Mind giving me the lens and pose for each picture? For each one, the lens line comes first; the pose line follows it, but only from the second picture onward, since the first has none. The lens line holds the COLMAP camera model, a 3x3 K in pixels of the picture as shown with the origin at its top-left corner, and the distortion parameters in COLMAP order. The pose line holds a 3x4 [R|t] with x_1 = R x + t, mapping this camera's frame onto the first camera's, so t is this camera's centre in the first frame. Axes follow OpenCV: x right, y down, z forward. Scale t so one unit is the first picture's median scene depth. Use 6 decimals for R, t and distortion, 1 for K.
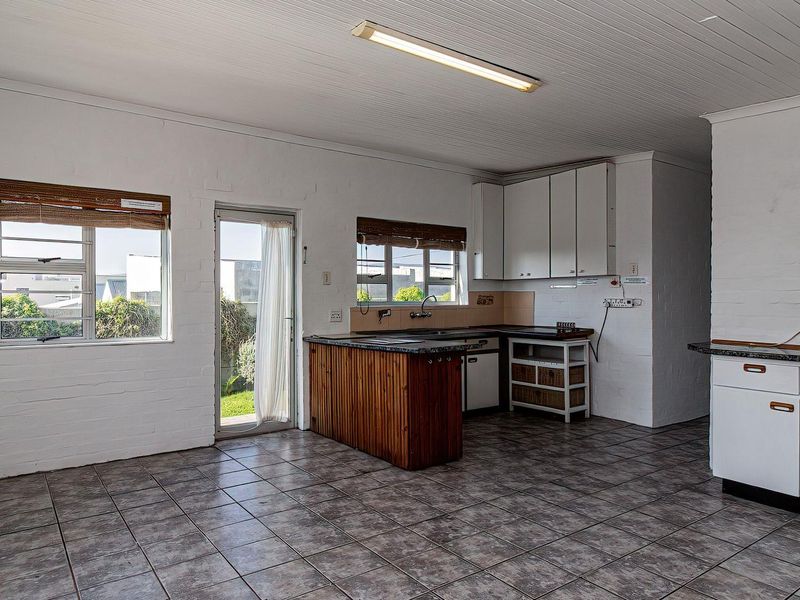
lens RADIAL K [[555.5, 0, 399.8], [0, 555.5, 298.5], [0, 0, 1]] dist [-0.004635, 0.009777]
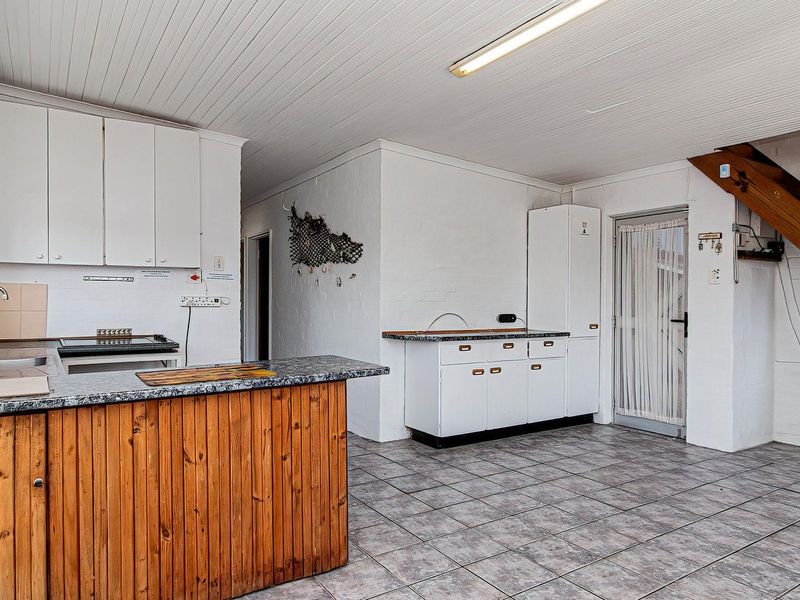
lens RADIAL K [[555.5, 0, 401.9], [0, 555.5, 301.5], [0, 0, 1]] dist [-0.004635, 0.009777]
pose [[0.035833, 0.000861, 0.999357, -0.706515], [-0.004581, 0.999989, -0.000697, 0.011295], [-0.999347, -0.004553, 0.035836, 1.051935]]
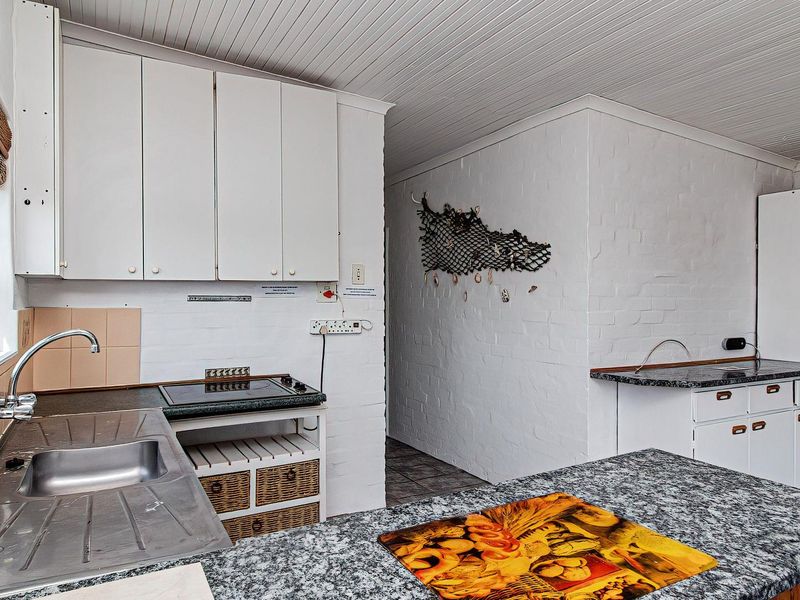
lens RADIAL K [[555.5, 0, 399.2], [0, 555.5, 302.8], [0, 0, 1]] dist [-0.004635, 0.009777]
pose [[0.121985, -0.004273, 0.992523, -0.338995], [0.001541, 0.999990, 0.004116, -0.034260], [-0.992531, 0.001027, 0.121990, 1.357819]]
